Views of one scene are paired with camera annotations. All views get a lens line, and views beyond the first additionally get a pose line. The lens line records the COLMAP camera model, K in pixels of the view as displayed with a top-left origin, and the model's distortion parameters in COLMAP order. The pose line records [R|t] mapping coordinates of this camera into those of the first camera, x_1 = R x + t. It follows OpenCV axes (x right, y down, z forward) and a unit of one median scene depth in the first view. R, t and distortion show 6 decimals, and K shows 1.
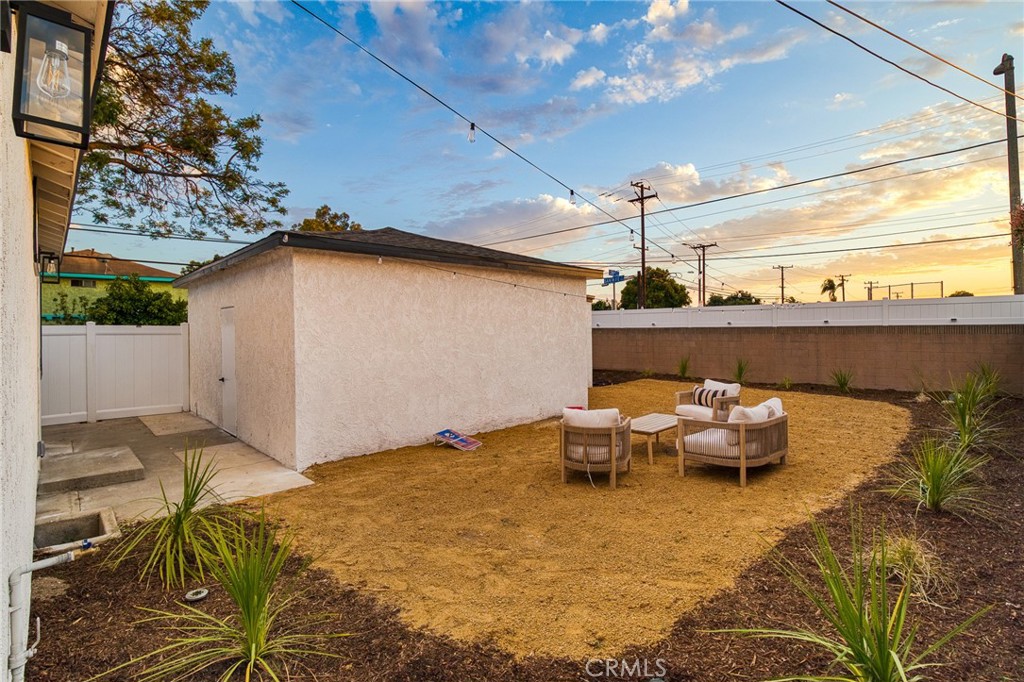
lens RADIAL K [[459.3, 0, 513.1], [0, 459.3, 336.7], [0, 0, 1]] dist [0.006821, -0.001262]
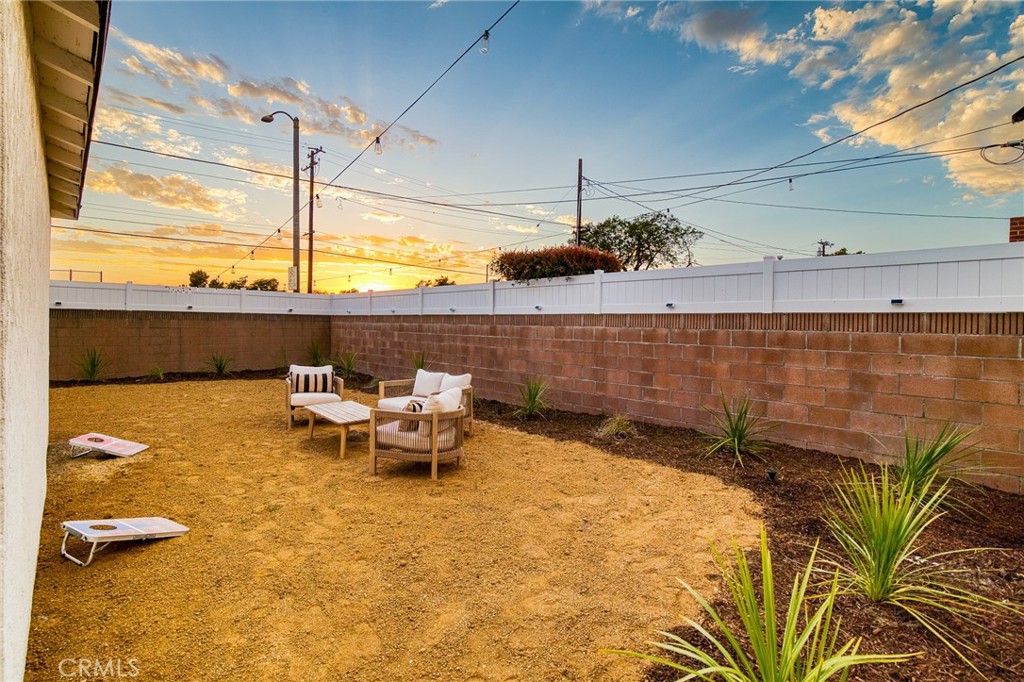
lens RADIAL K [[459.3, 0, 513.1], [0, 459.3, 334.1], [0, 0, 1]] dist [0.006821, -0.001262]
pose [[0.078231, -0.015524, 0.996814, -0.314590], [-0.000362, 0.999878, 0.015600, 0.012040], [-0.996935, -0.001582, 0.078216, 0.332695]]
